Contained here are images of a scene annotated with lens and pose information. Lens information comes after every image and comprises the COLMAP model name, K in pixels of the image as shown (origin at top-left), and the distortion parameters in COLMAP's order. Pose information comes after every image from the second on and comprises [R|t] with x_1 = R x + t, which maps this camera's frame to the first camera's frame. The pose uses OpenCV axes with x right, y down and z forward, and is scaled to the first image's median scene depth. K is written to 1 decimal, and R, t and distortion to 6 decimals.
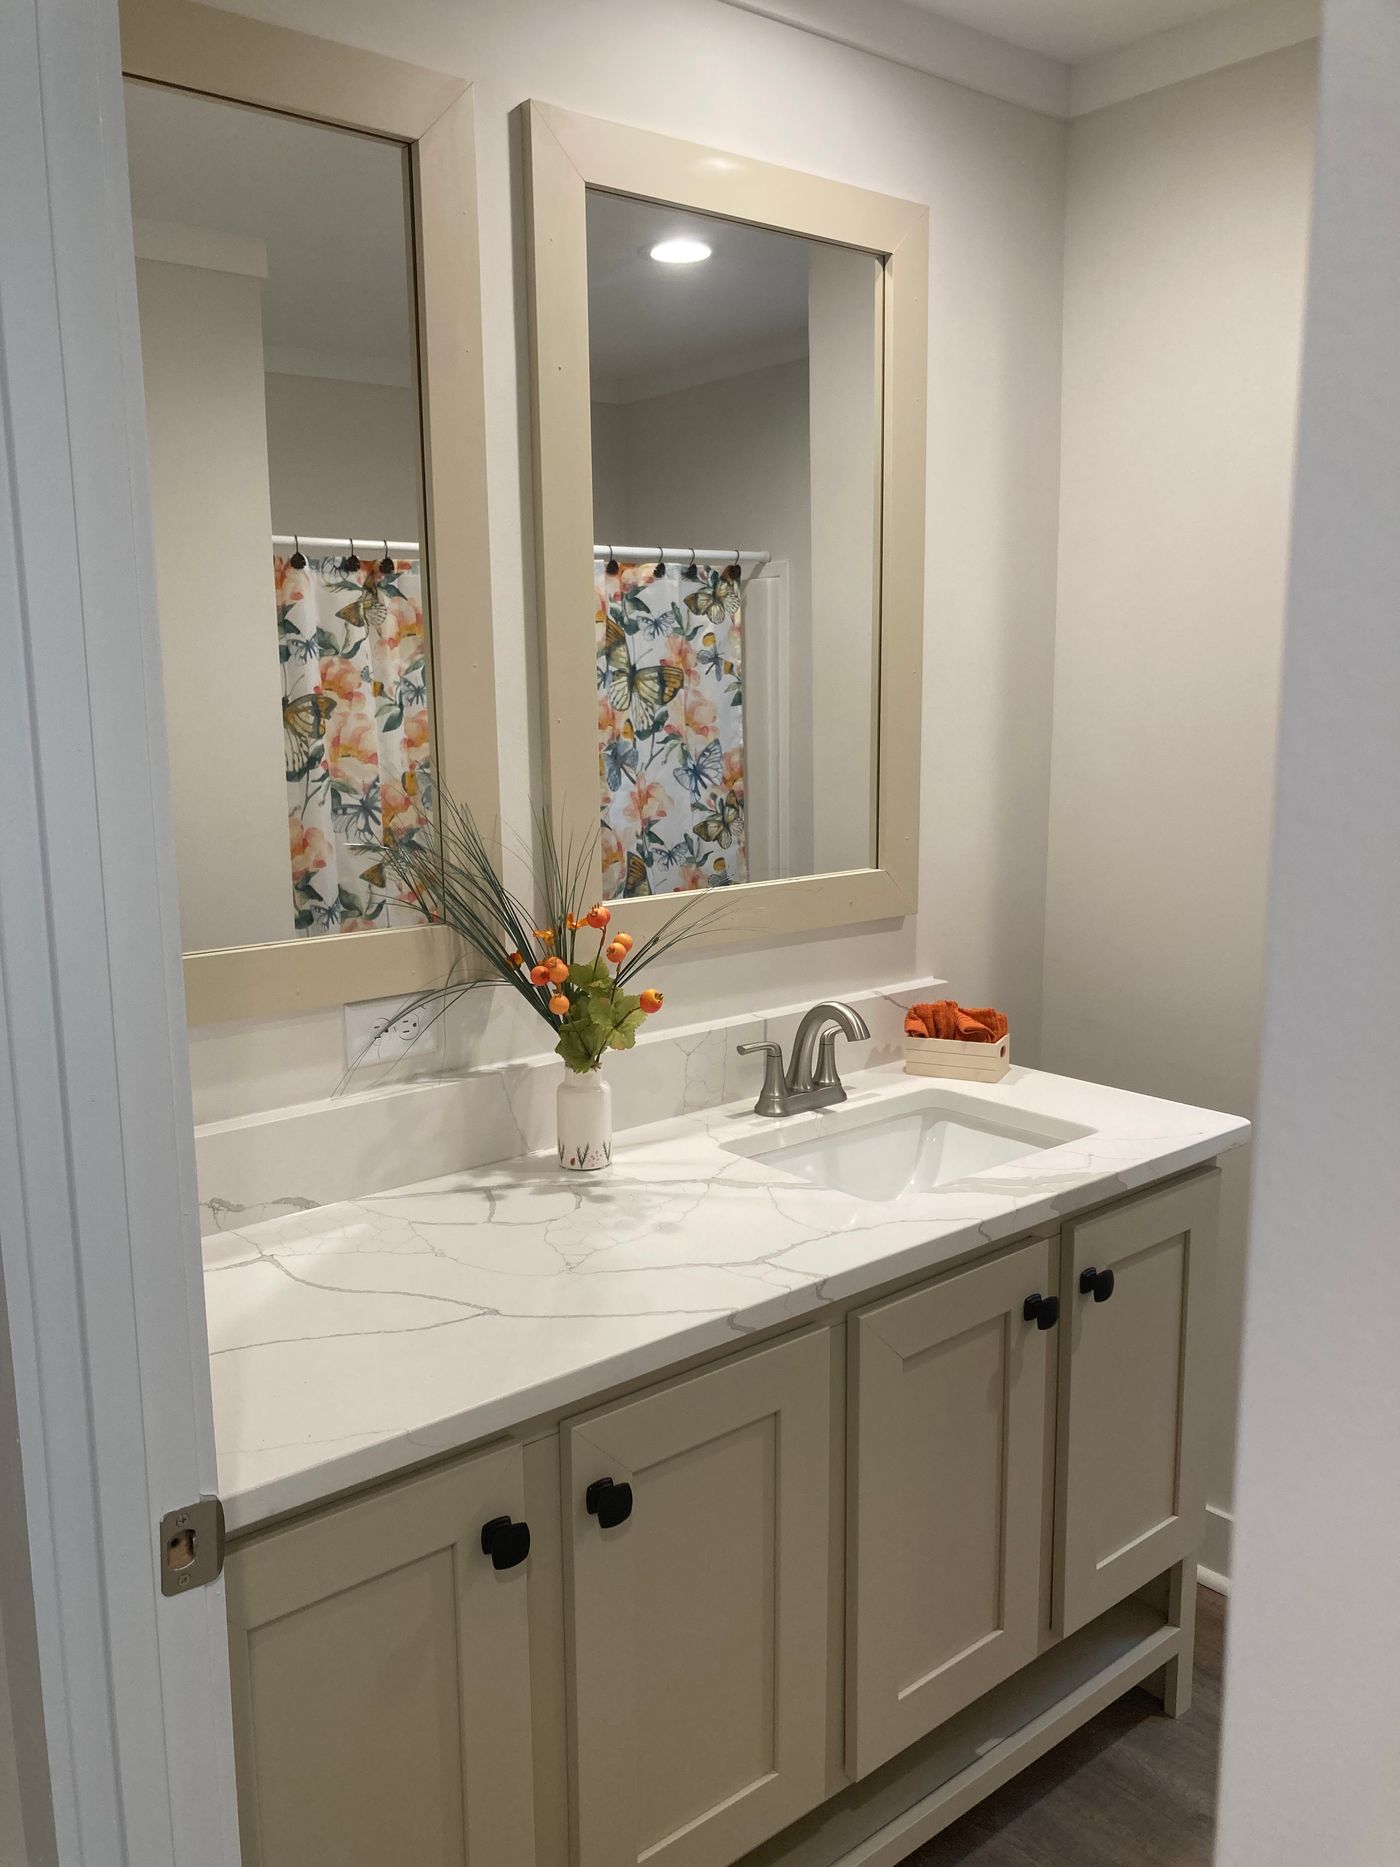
lens RADIAL K [[1543.4, 0, 700.0], [0, 1543.4, 933.5], [0, 0, 1]] dist [0.002608, 0.000801]
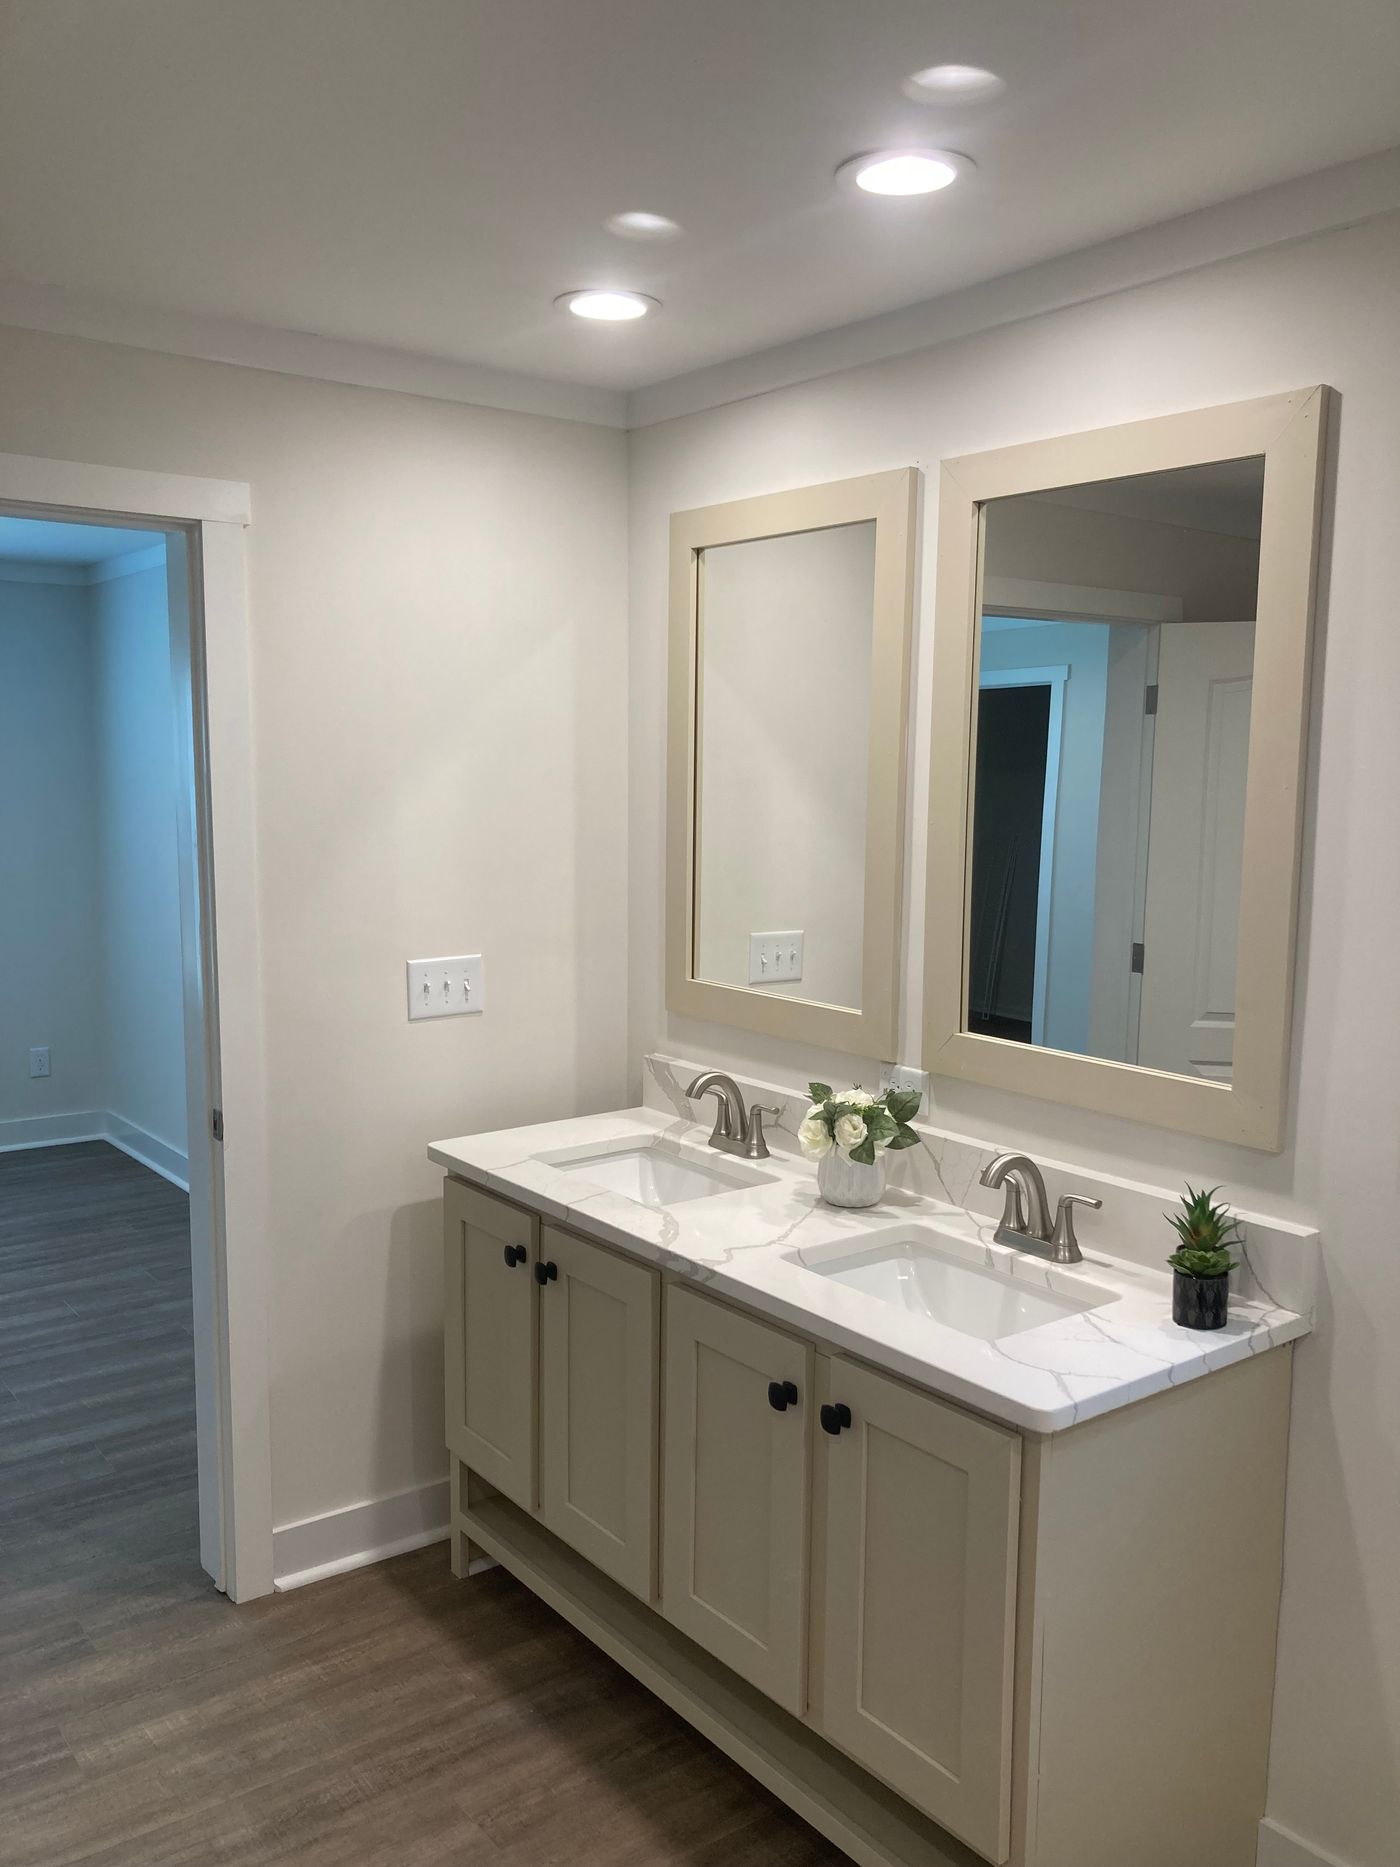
lens RADIAL K [[1543.4, 0, 700.0], [0, 1543.4, 933.5], [0, 0, 1]] dist [0.002608, 0.000801]
pose [[-0.069667, 0.140454, -0.987633, 1.350859], [-0.184242, 0.971195, 0.151113, -0.276382], [0.980409, 0.192491, -0.041783, 0.890863]]
